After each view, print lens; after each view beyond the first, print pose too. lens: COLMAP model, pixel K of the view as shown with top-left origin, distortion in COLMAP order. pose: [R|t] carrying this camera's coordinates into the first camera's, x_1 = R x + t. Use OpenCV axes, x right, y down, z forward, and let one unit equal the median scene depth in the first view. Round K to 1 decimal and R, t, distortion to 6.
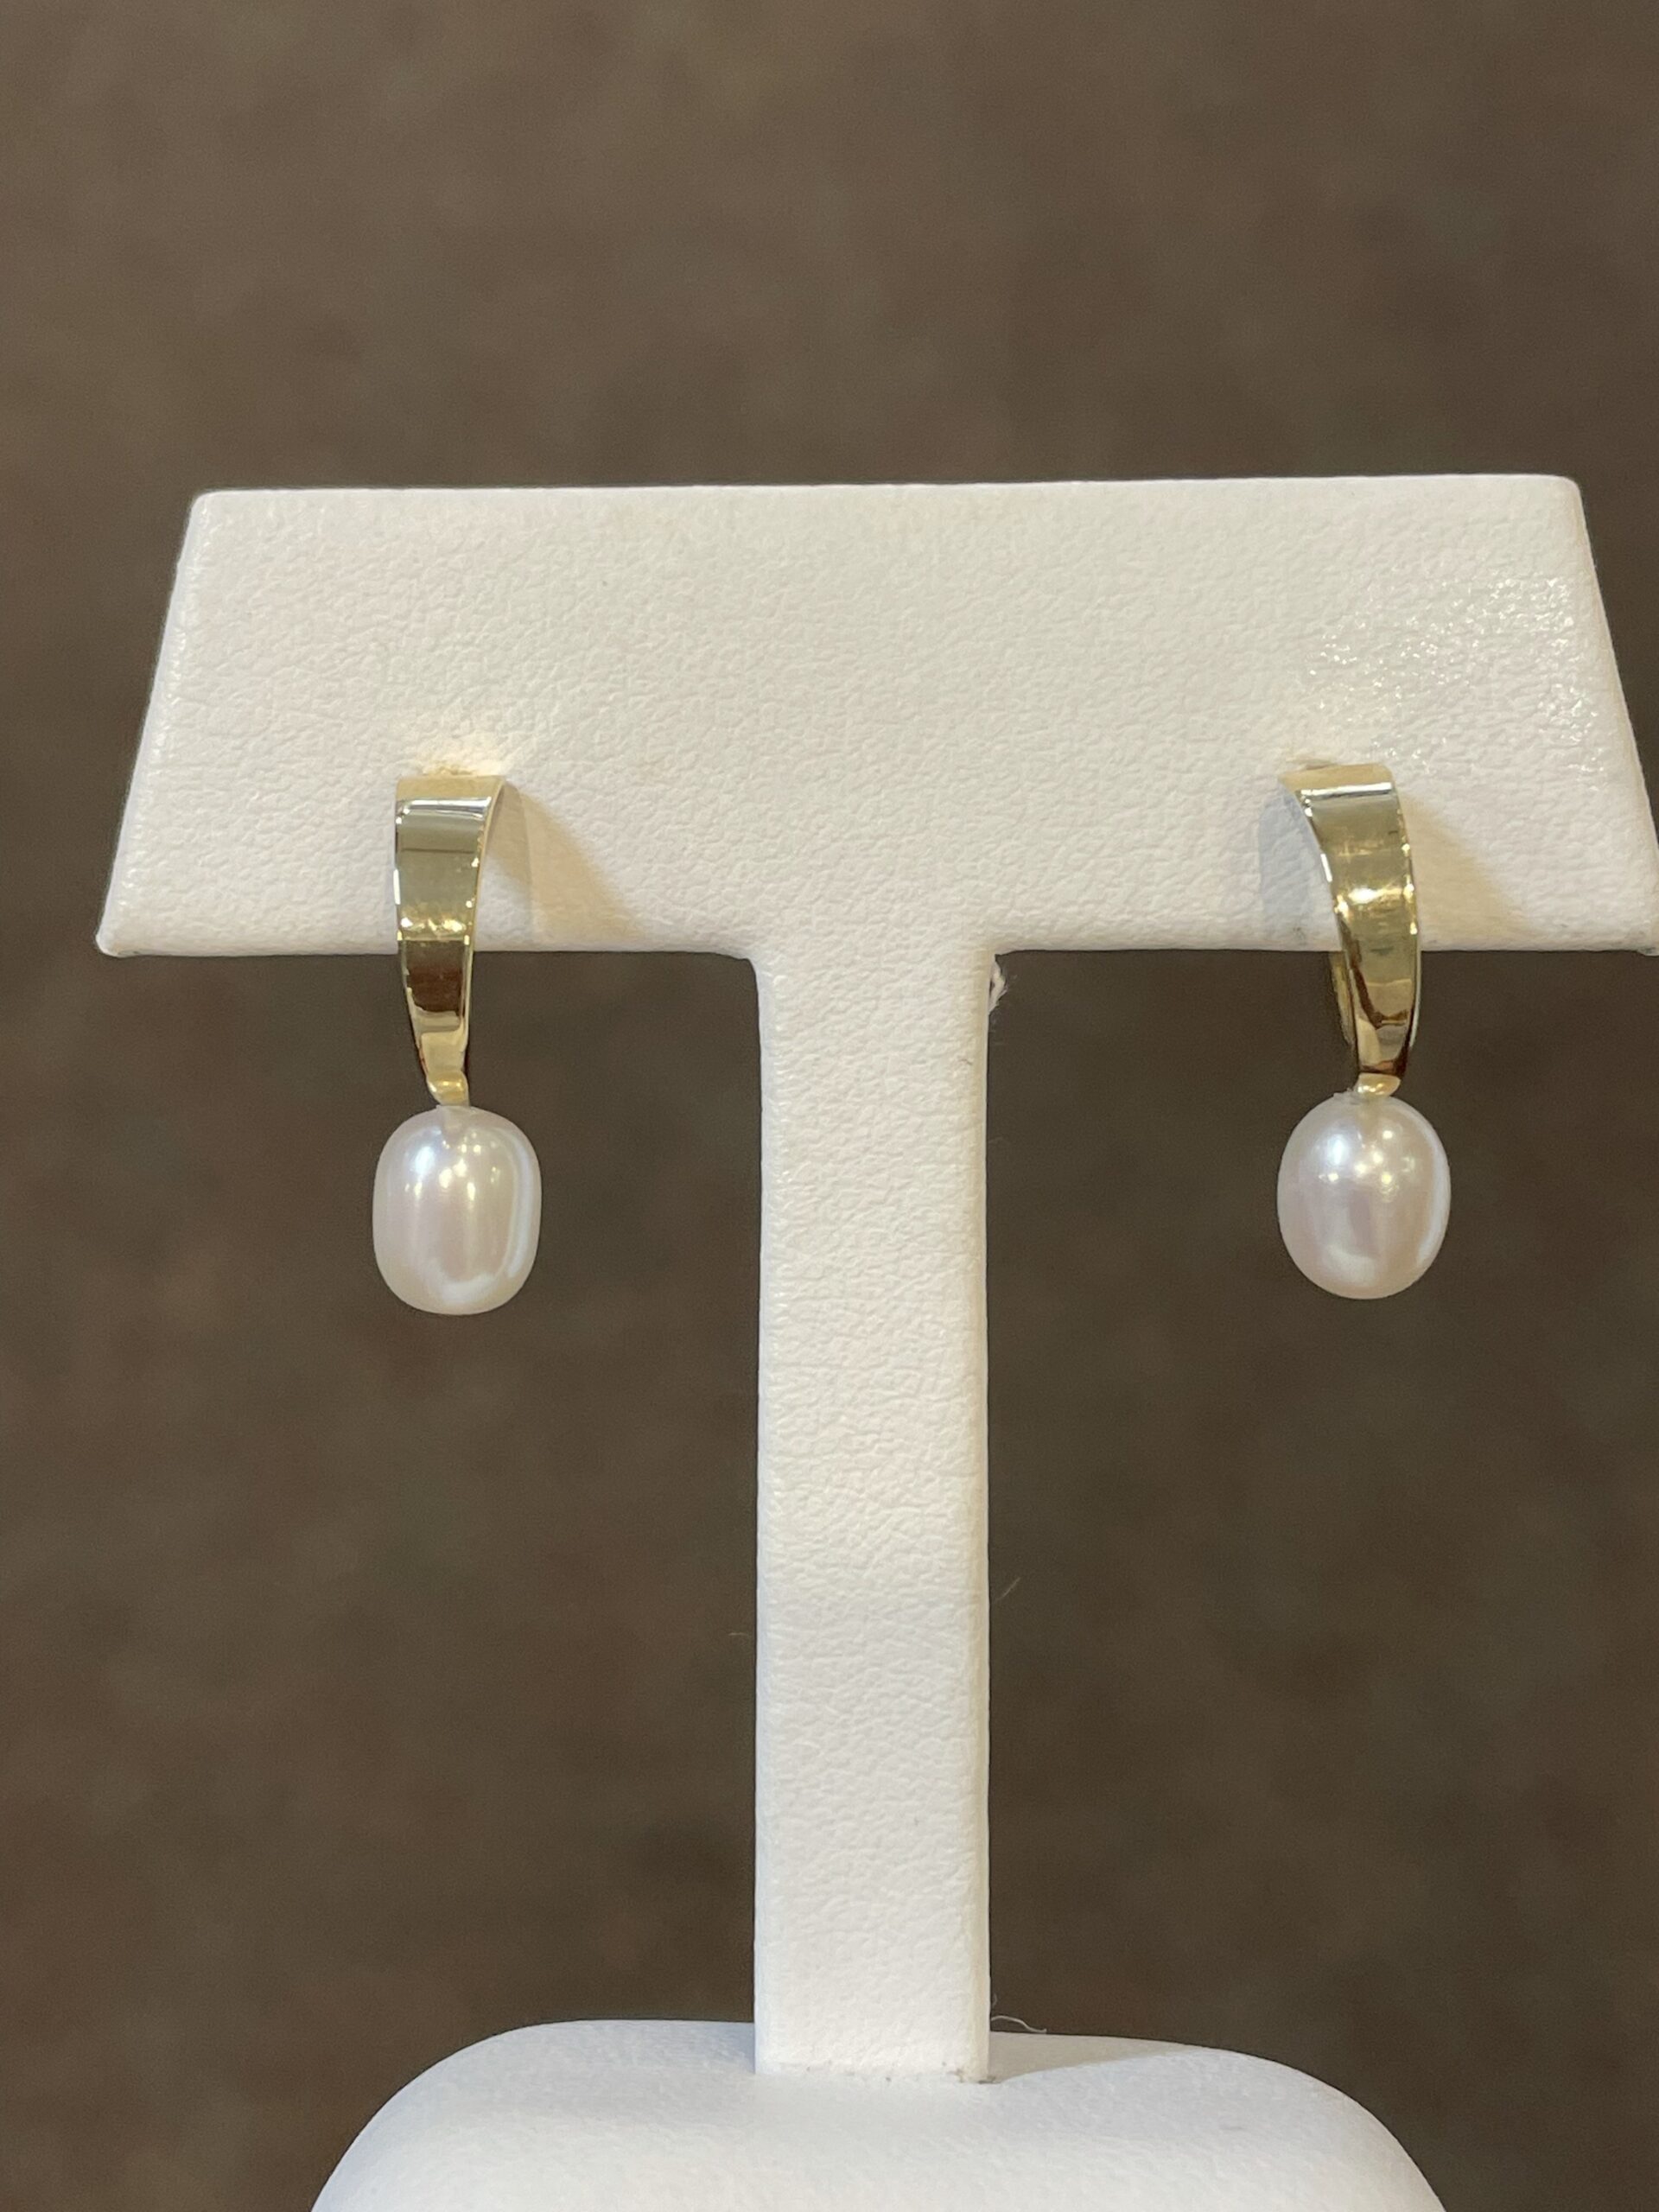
lens RADIAL K [[3295.0, 0, 815.6], [0, 3295.0, 1112.1], [0, 0, 1]] dist [0.141972, 0.000000]
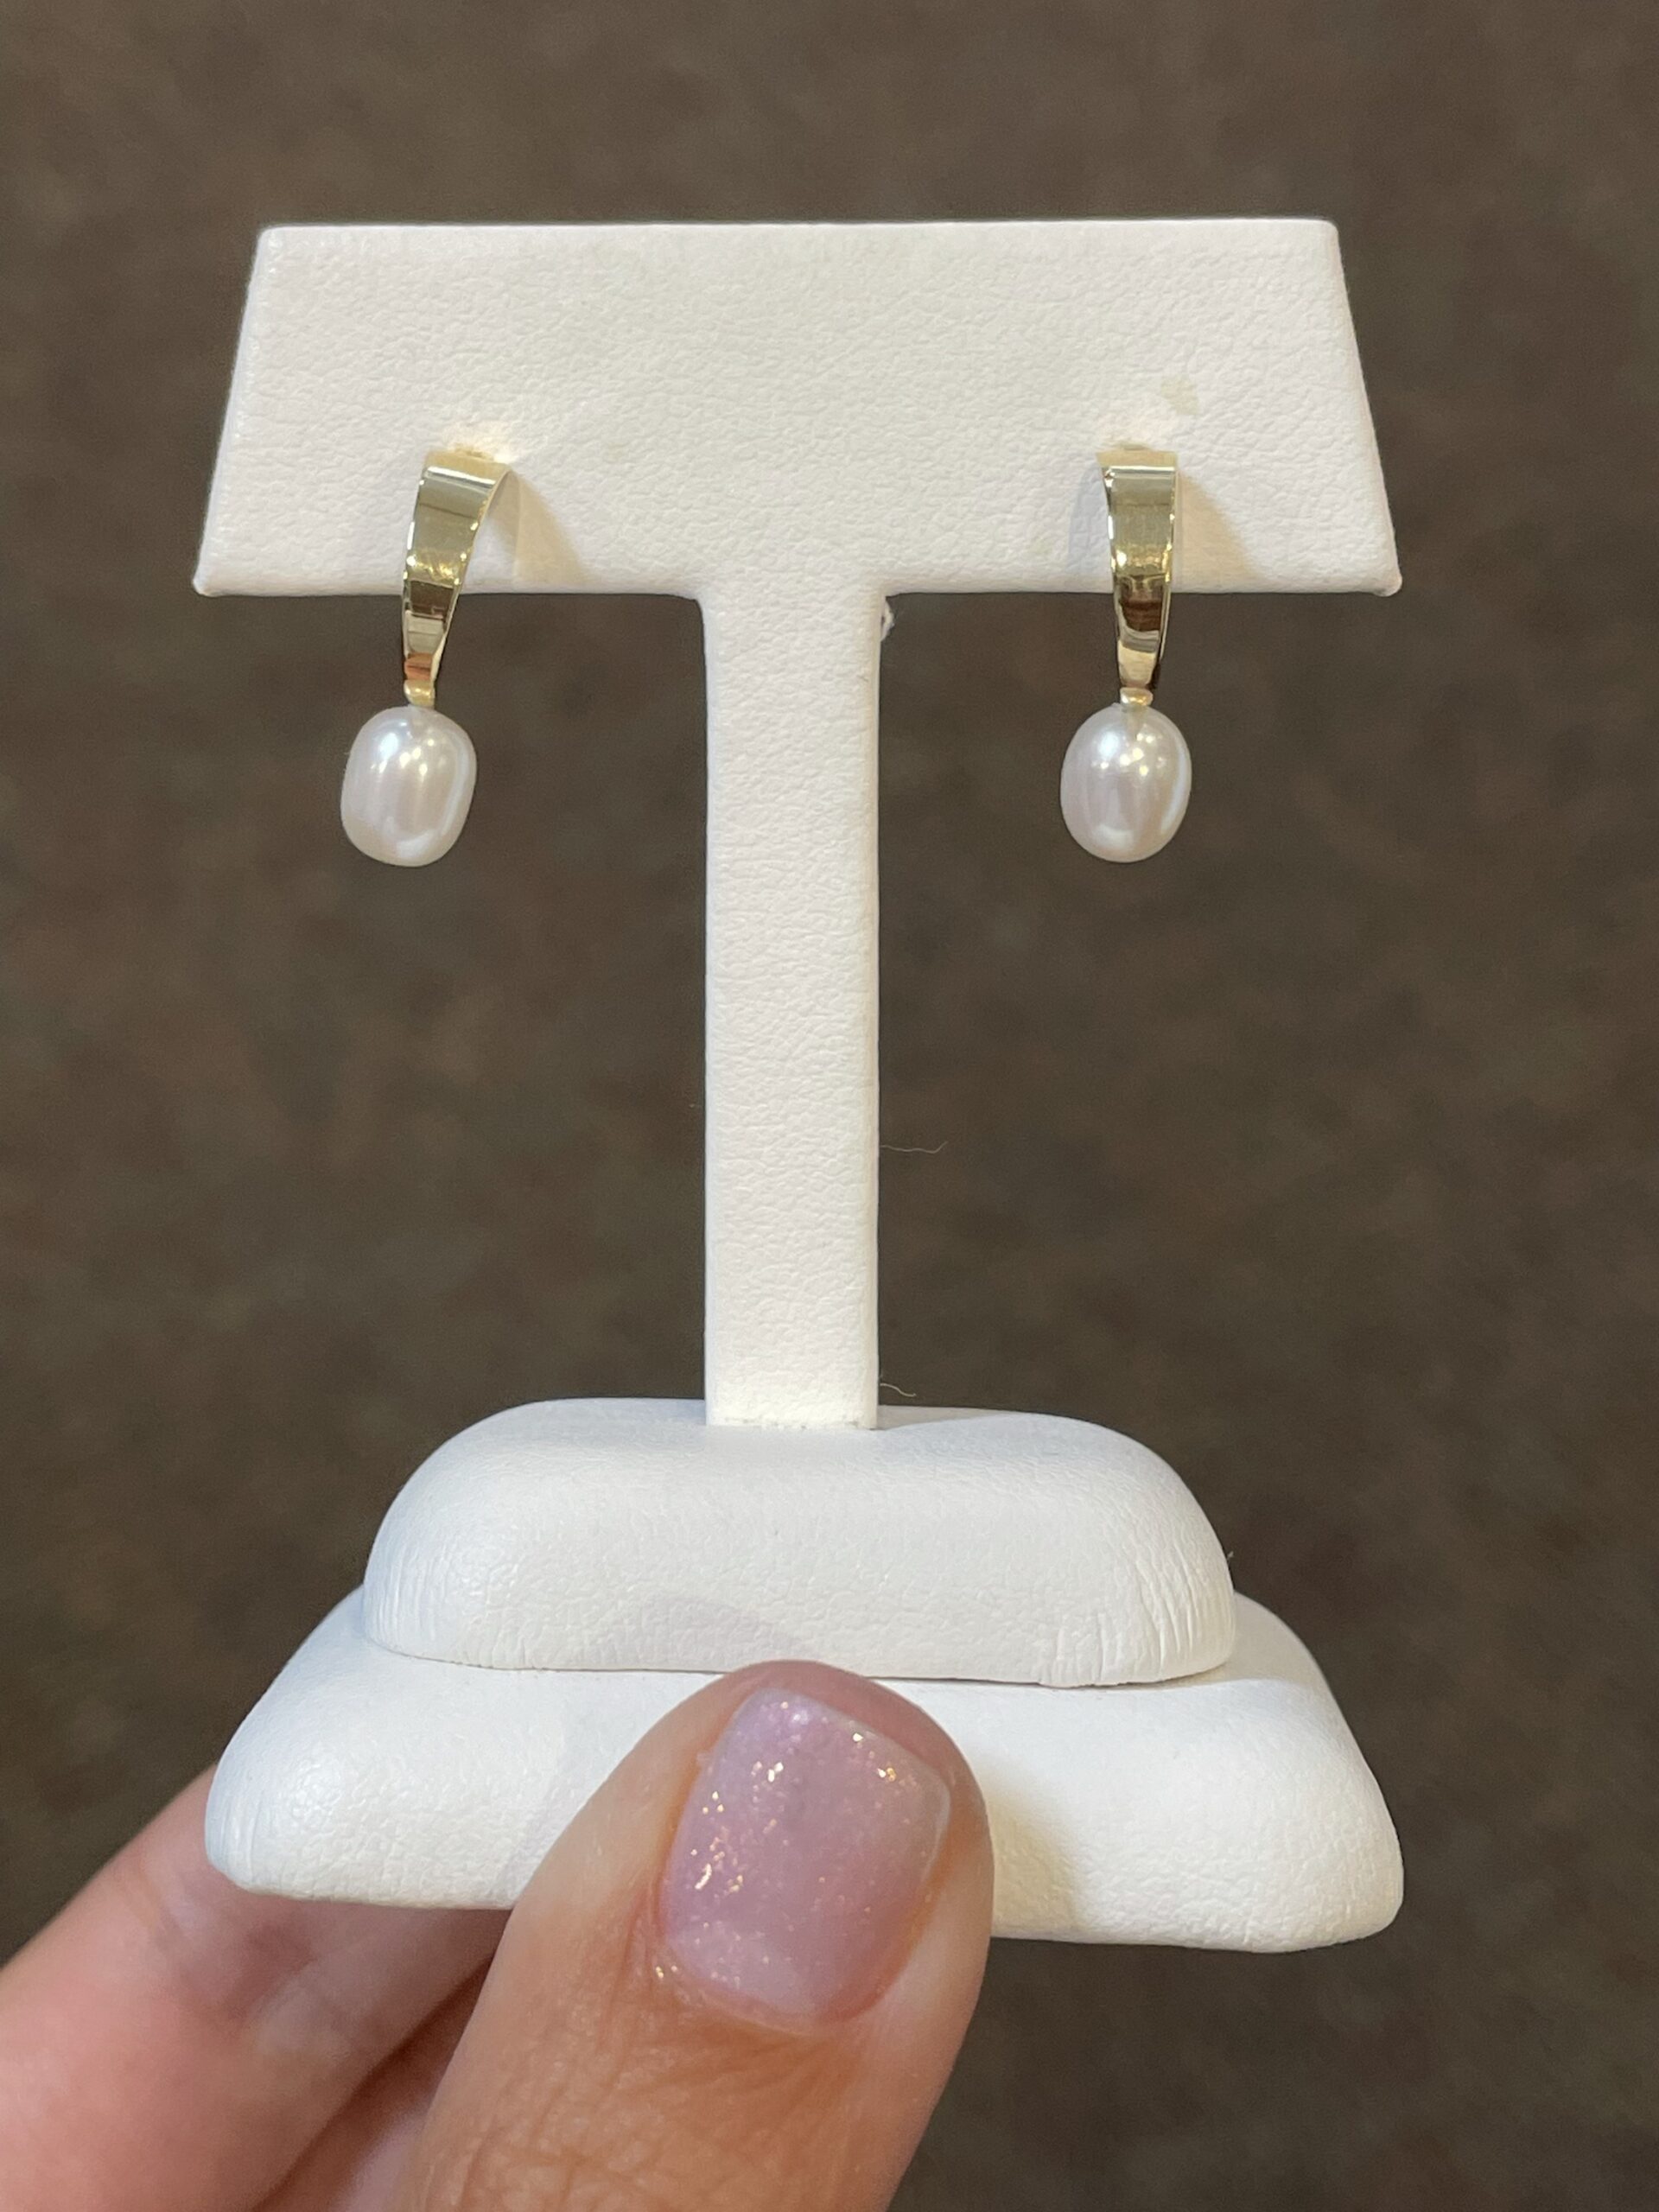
lens RADIAL K [[3295.0, 0, 838.2], [0, 3295.0, 1046.5], [0, 0, 1]] dist [0.141972, 0.000000]
pose [[0.999880, -0.002581, 0.015263, 0.015217], [0.001018, 0.994832, 0.101533, -0.003191], [-0.015446, -0.101506, 0.994715, -0.321078]]
